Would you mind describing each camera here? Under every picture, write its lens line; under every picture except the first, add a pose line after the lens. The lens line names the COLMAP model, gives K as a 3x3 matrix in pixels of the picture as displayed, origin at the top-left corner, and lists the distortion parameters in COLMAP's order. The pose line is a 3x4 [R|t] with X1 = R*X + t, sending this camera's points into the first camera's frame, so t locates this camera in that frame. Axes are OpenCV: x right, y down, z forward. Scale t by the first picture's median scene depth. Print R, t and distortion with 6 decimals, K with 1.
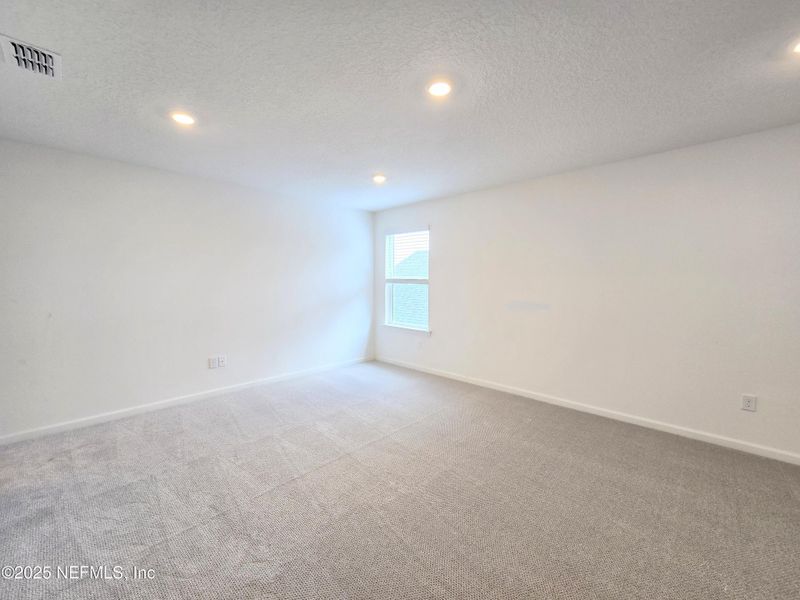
lens RADIAL K [[330.2, 0, 402.5], [0, 330.2, 296.0], [0, 0, 1]] dist [-0.016396, 0.007945]
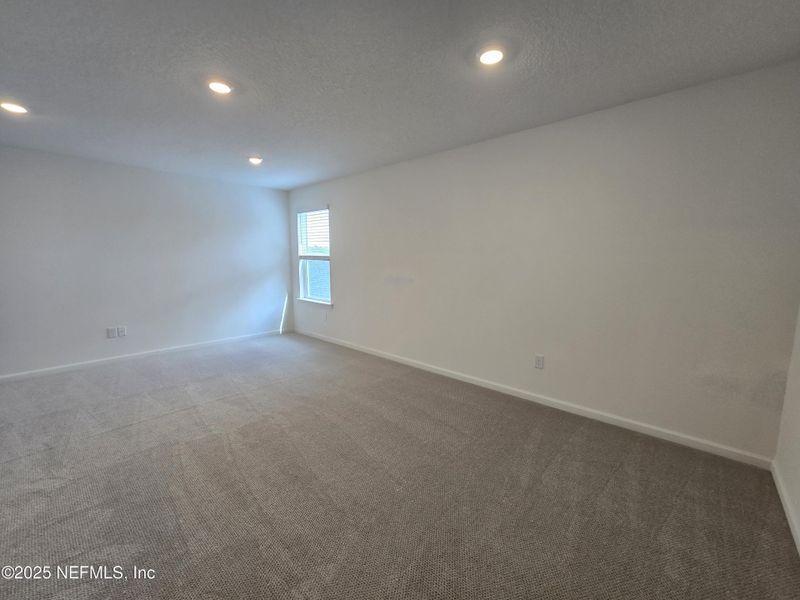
lens RADIAL K [[330.9, 0, 399.9], [0, 330.9, 298.7], [0, 0, 1]] dist [-0.001672, -0.000229]
pose [[0.999723, -0.001843, 0.023449, 0.280645], [0.000018, 0.996983, 0.077616, 0.004424], [-0.023521, -0.077595, 0.996707, -0.082534]]
